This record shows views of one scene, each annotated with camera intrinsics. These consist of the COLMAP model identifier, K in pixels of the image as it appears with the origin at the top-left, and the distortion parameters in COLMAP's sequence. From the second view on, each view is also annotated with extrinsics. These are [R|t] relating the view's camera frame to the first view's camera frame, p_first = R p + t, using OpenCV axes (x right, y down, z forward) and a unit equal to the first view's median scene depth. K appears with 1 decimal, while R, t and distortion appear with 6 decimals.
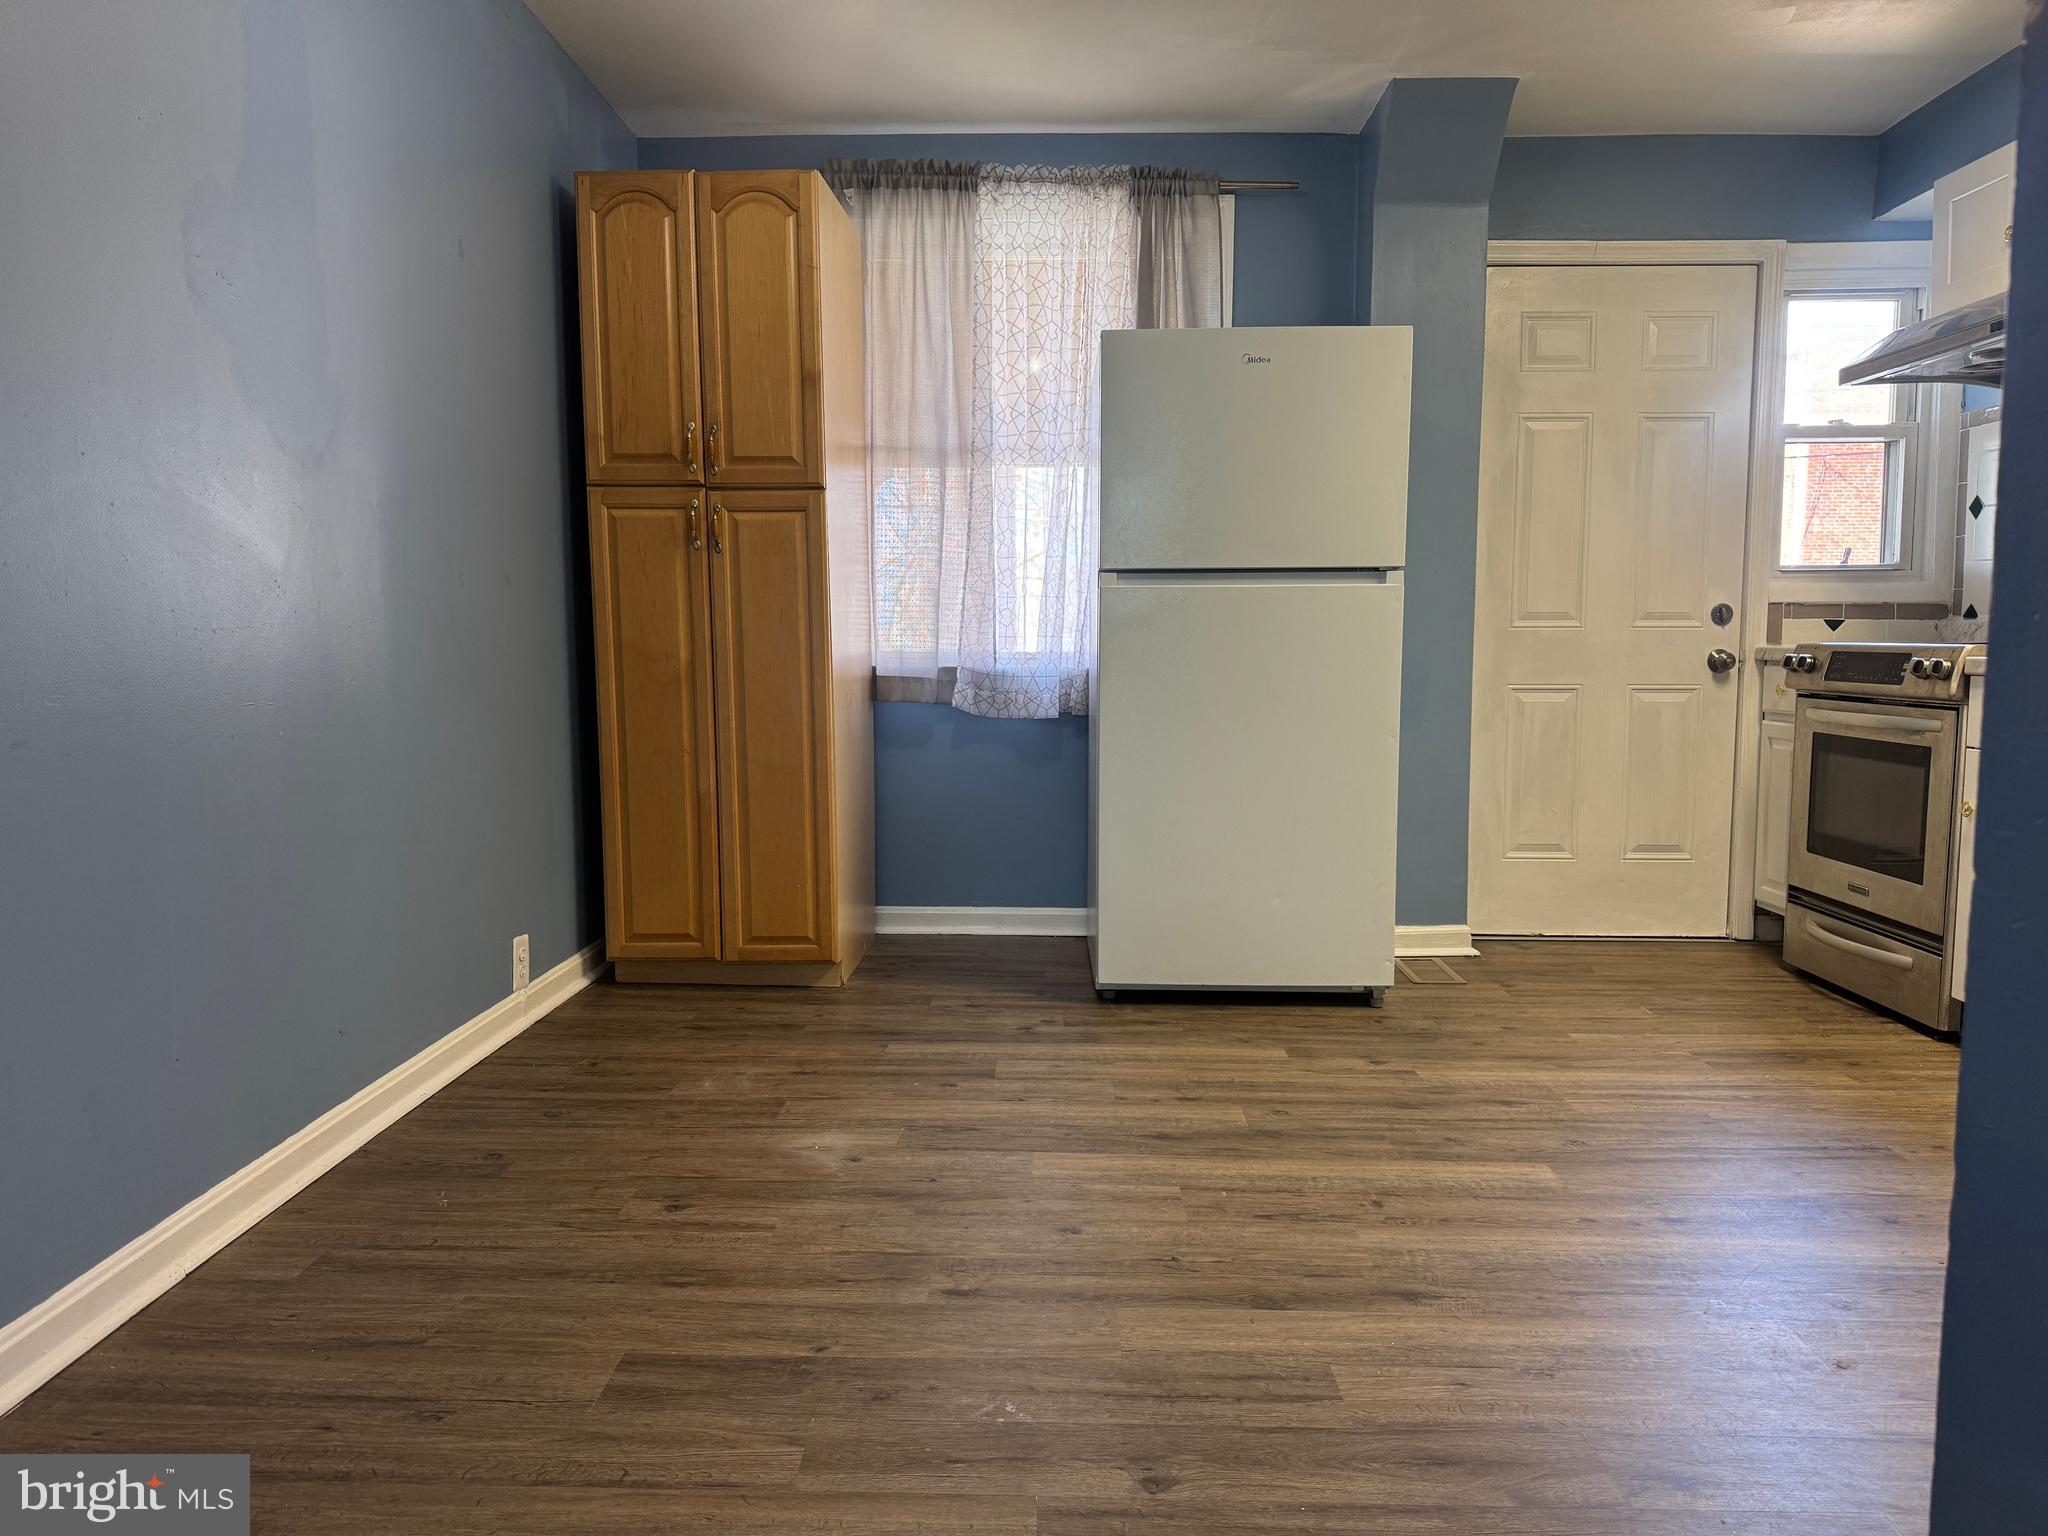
lens RADIAL K [[1424.0, 0, 1023.8], [0, 1424.0, 777.5], [0, 0, 1]] dist [0.092033, -0.134358]
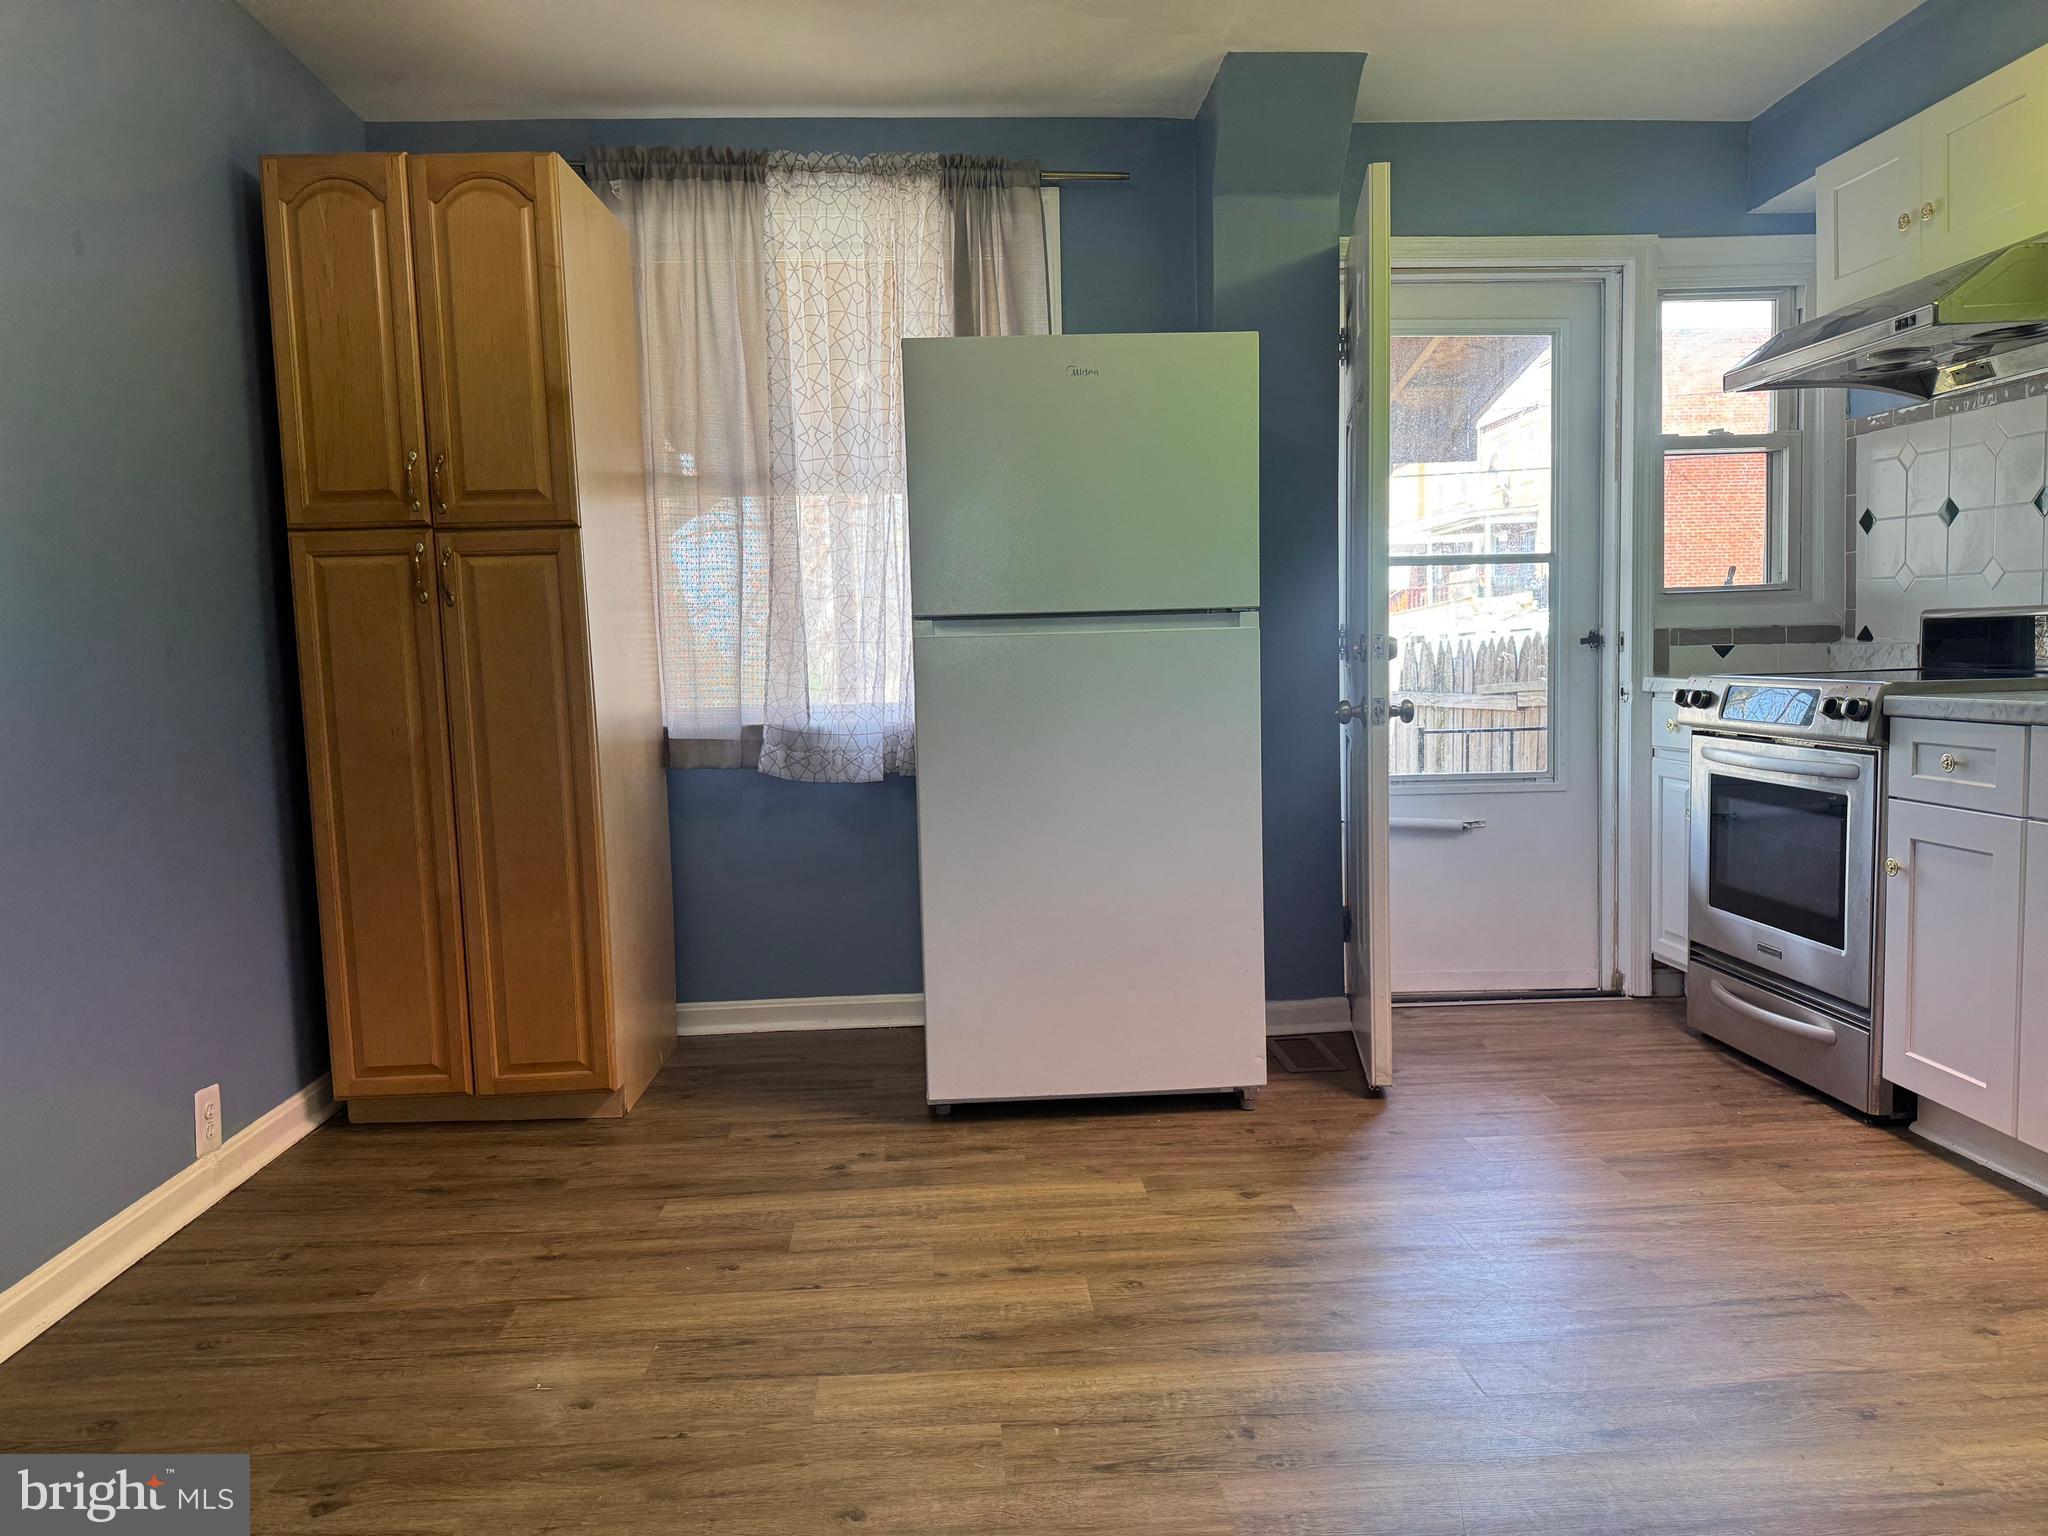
lens RADIAL K [[1425.4, 0, 1024.0], [0, 1425.4, 768.0], [0, 0, 1]] dist [0.061440, -0.086450]
pose [[0.996183, -0.033668, 0.080533, 0.047925], [0.034890, 0.999296, -0.013815, -0.040871], [-0.080011, 0.016572, 0.996656, 0.145562]]
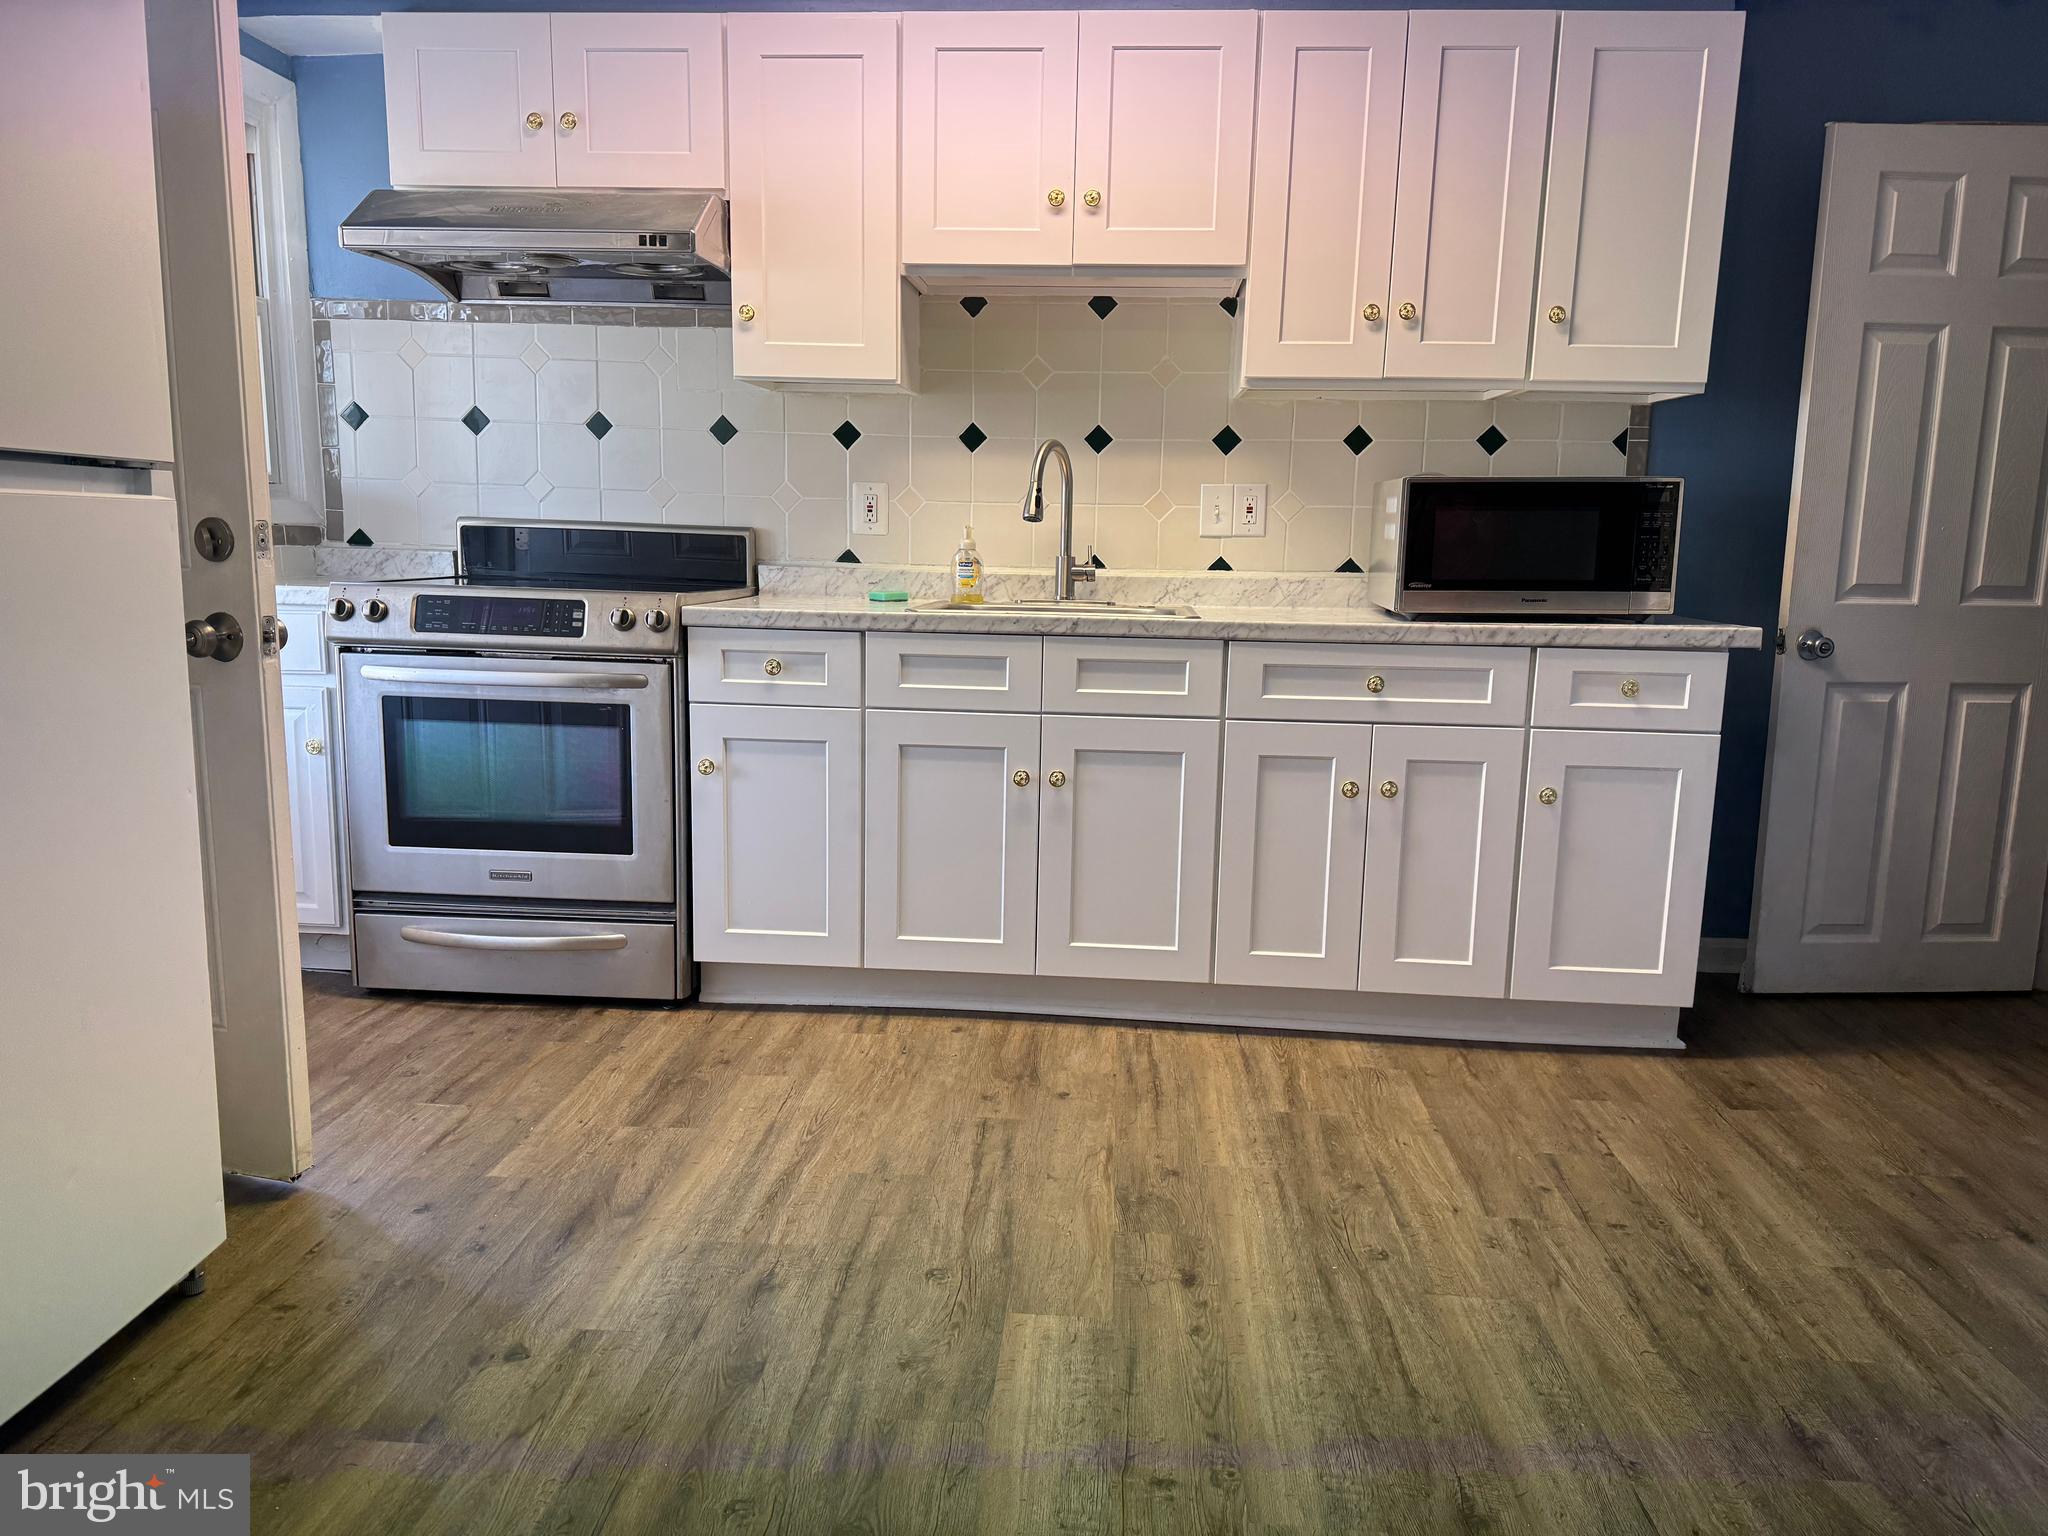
lens RADIAL K [[1424.0, 0, 1023.8], [0, 1424.0, 777.5], [0, 0, 1]] dist [0.092033, -0.134358]
pose [[0.042019, -0.159300, 0.986336, -0.246786], [0.071615, 0.985148, 0.156058, -0.093445], [-0.996547, 0.064079, 0.052804, 0.664674]]
